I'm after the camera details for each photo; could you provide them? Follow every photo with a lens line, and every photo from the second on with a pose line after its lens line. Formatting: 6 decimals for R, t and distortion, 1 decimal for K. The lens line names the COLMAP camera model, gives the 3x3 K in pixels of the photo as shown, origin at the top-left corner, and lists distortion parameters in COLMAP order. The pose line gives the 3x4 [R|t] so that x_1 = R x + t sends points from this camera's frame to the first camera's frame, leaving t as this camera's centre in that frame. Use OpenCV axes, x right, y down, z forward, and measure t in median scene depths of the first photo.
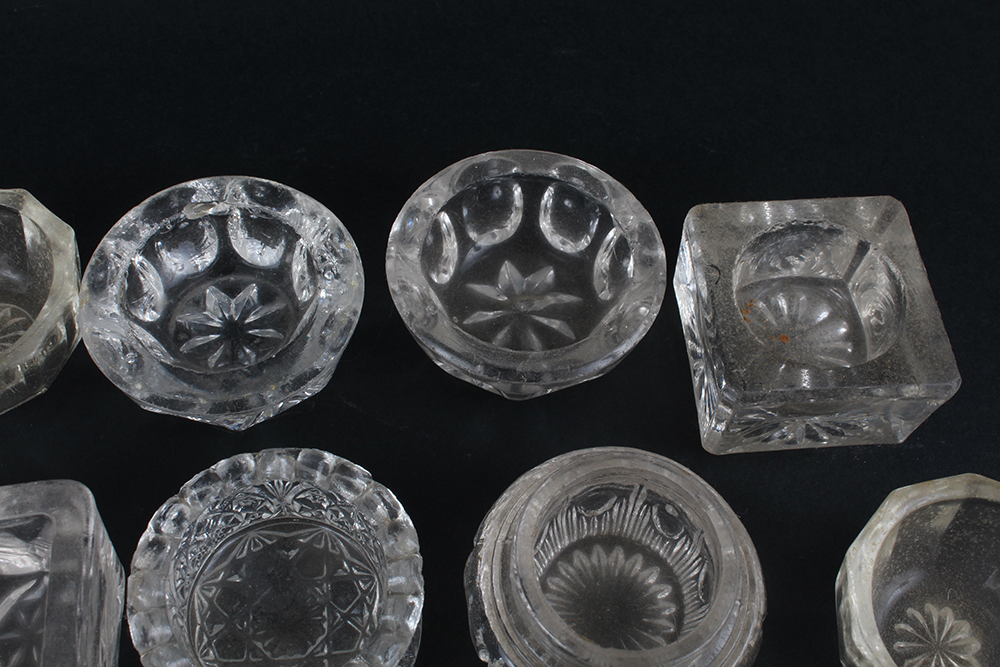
lens RADIAL K [[1222.0, 0, 496.0], [0, 1222.0, 335.4], [0, 0, 1]] dist [-0.037636, 0.000000]
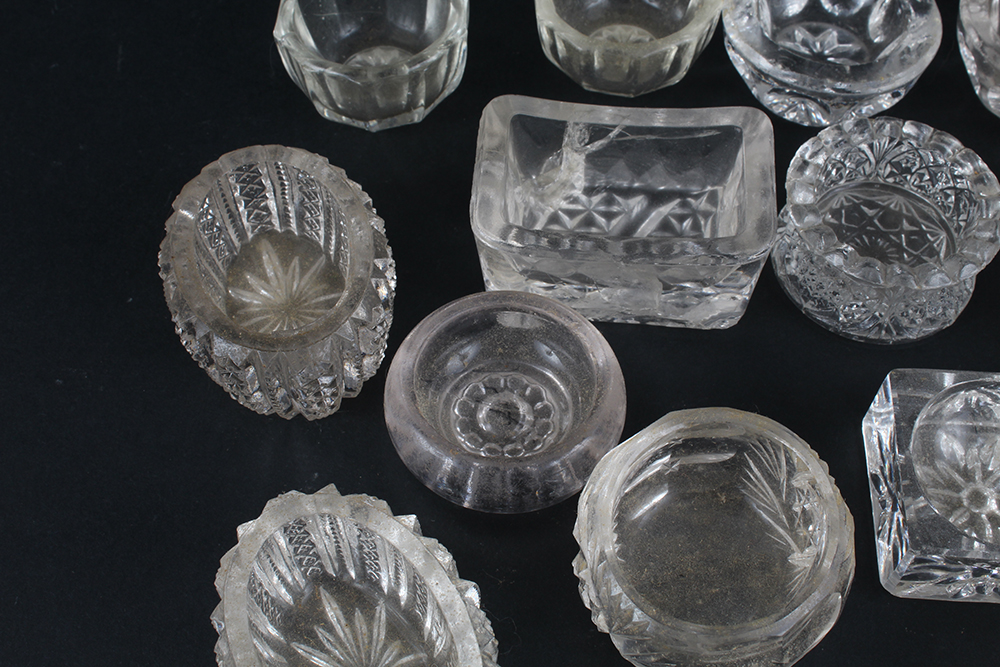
lens RADIAL K [[1345.6, 0, 507.2], [0, 1345.6, 333.1], [0, 0, 1]] dist [-0.019789, 0.000000]
pose [[0.986024, 0.123172, -0.112184, -0.357328], [-0.129591, 0.990213, -0.051820, 0.410740], [0.104703, 0.065634, 0.992335, -0.424074]]
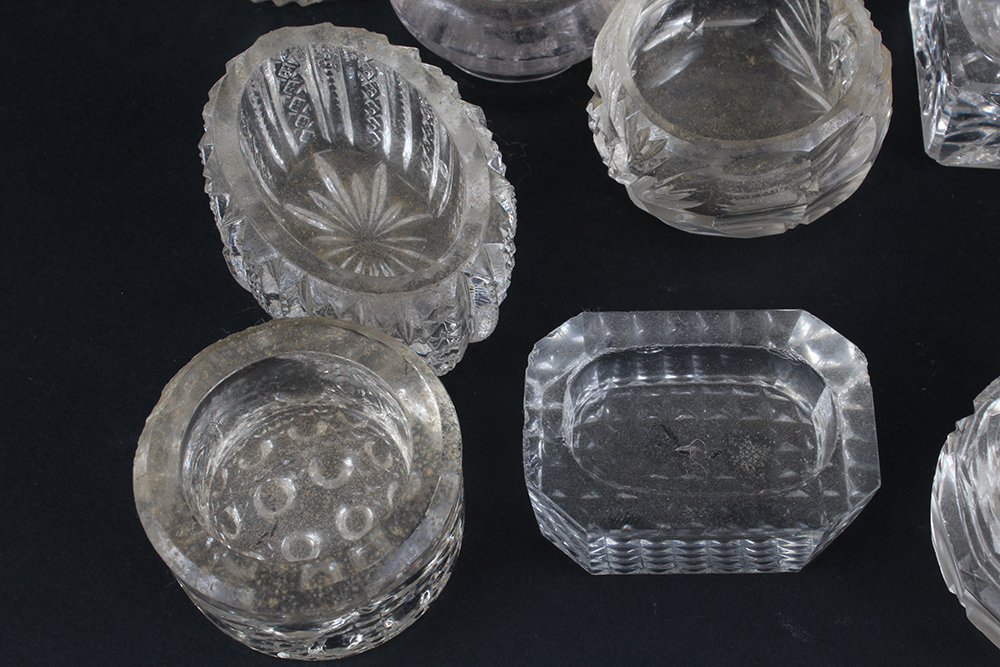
lens RADIAL K [[1639.4, 0, 499.9], [0, 1639.4, 332.5], [0, 0, 1]] dist [0.014026, 0.000000]
pose [[0.984854, 0.119139, -0.125968, -0.293736], [-0.125657, 0.991048, -0.045102, 0.763696], [0.119466, 0.060248, 0.991009, -0.542750]]
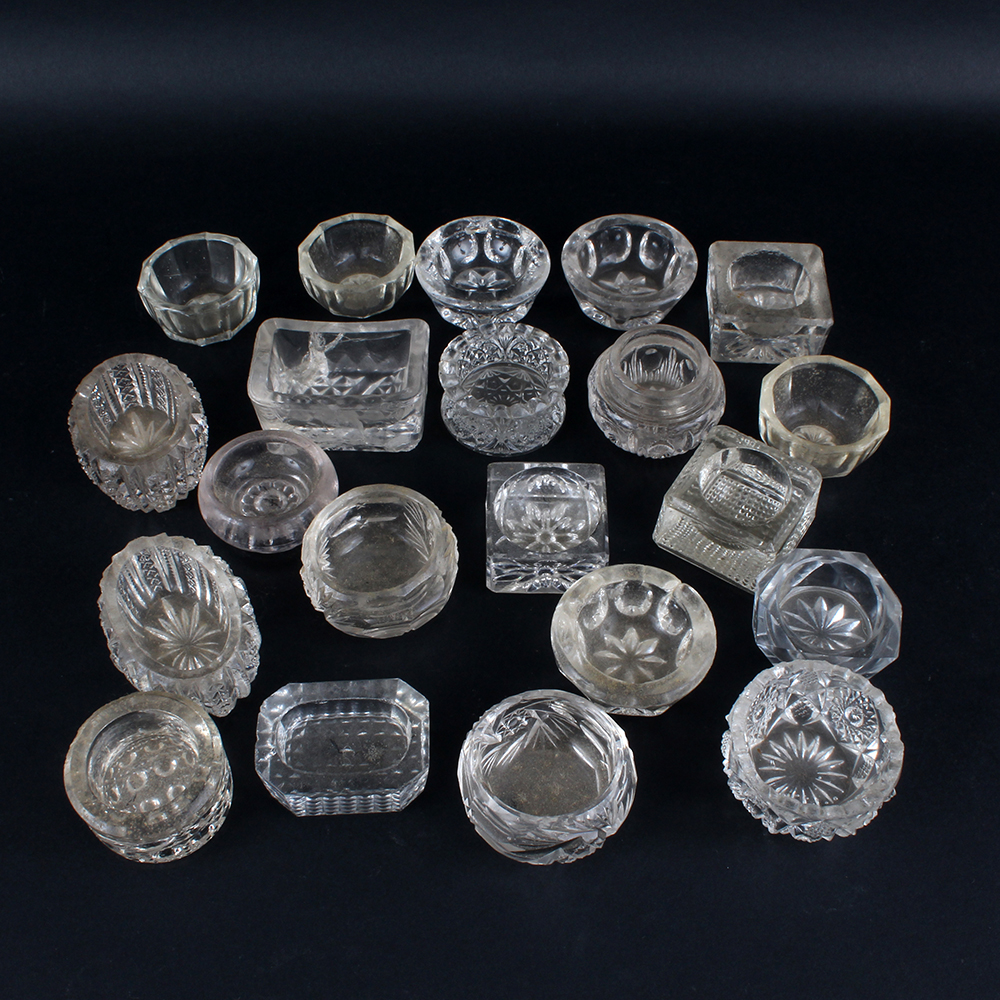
lens RADIAL K [[1473.8, 0, 492.2], [0, 1473.8, 496.8], [0, 0, 1]] dist [-0.123529, 0.000000]
pose [[0.991580, 0.074866, -0.105659, 0.086957], [-0.088406, 0.987577, -0.129909, 0.675738], [0.094620, 0.138156, 0.985880, -1.405103]]
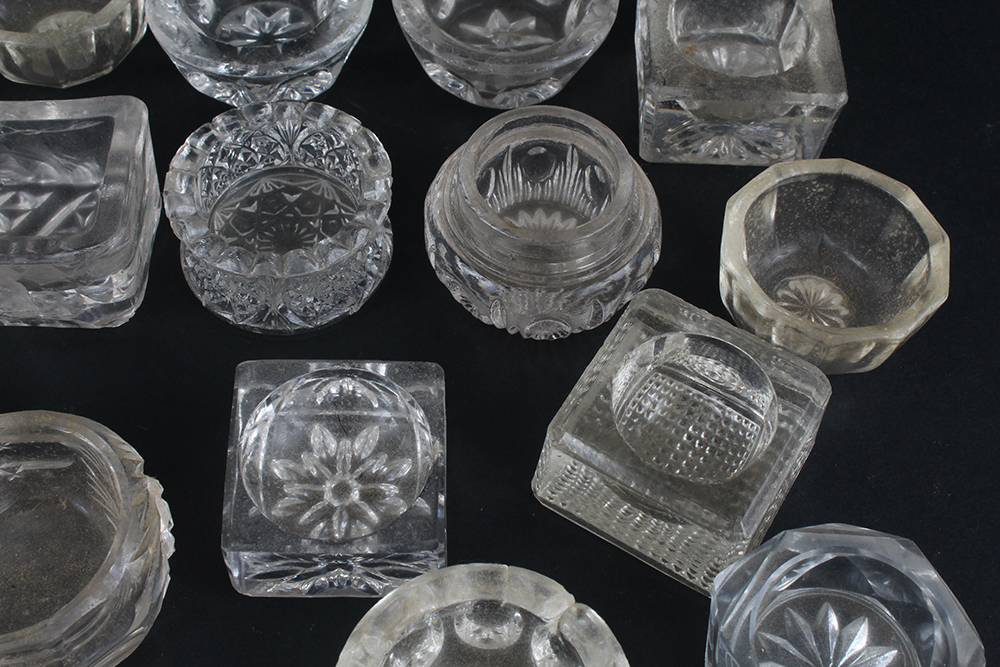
lens RADIAL K [[1442.0, 0, 501.6], [0, 1442.0, 327.9], [0, 0, 1]] dist [-0.027492, 0.000000]
pose [[0.994965, 0.077432, -0.063625, 0.140317], [-0.080831, 0.995333, -0.052704, 0.355199], [0.059247, 0.057582, 0.996581, -0.427299]]
